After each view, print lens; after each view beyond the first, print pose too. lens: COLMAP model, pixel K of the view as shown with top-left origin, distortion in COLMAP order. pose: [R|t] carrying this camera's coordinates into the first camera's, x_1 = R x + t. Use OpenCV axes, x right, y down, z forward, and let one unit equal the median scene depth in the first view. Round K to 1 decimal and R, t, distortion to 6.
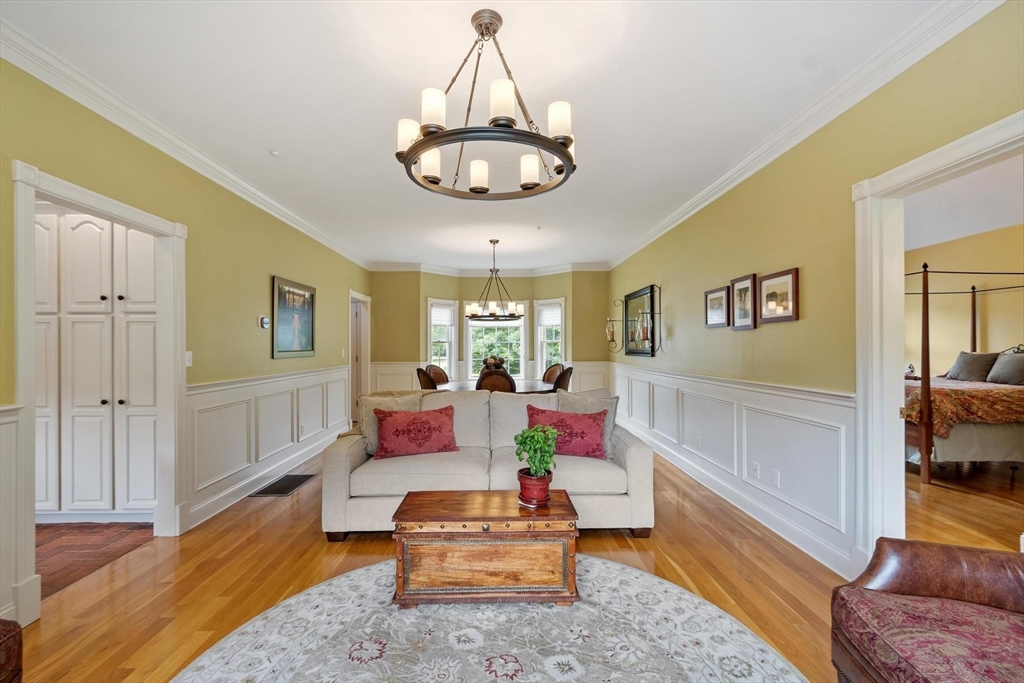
lens RADIAL K [[446.8, 0, 506.8], [0, 446.8, 342.7], [0, 0, 1]] dist [-0.001053, 0.000249]
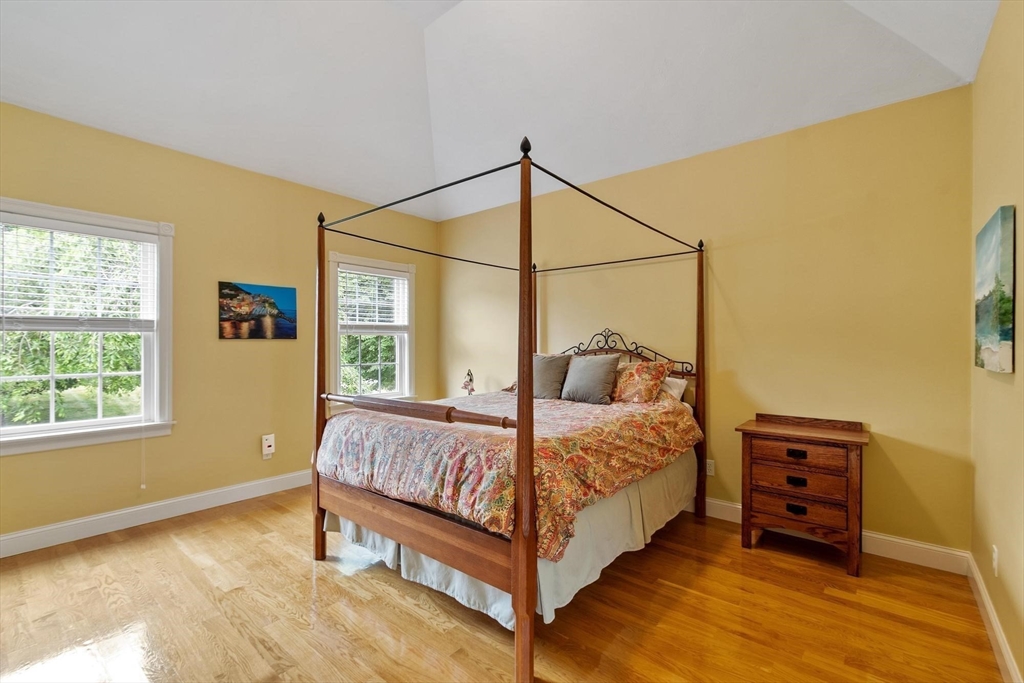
lens RADIAL K [[448.8, 0, 509.5], [0, 448.8, 347.3], [0, 0, 1]] dist [0.000135, 0.000118]
pose [[0.651260, -0.001933, 0.758853, 0.613912], [-0.006204, 0.999950, 0.007872, 0.007527], [-0.758830, -0.009835, 0.651215, 0.739125]]
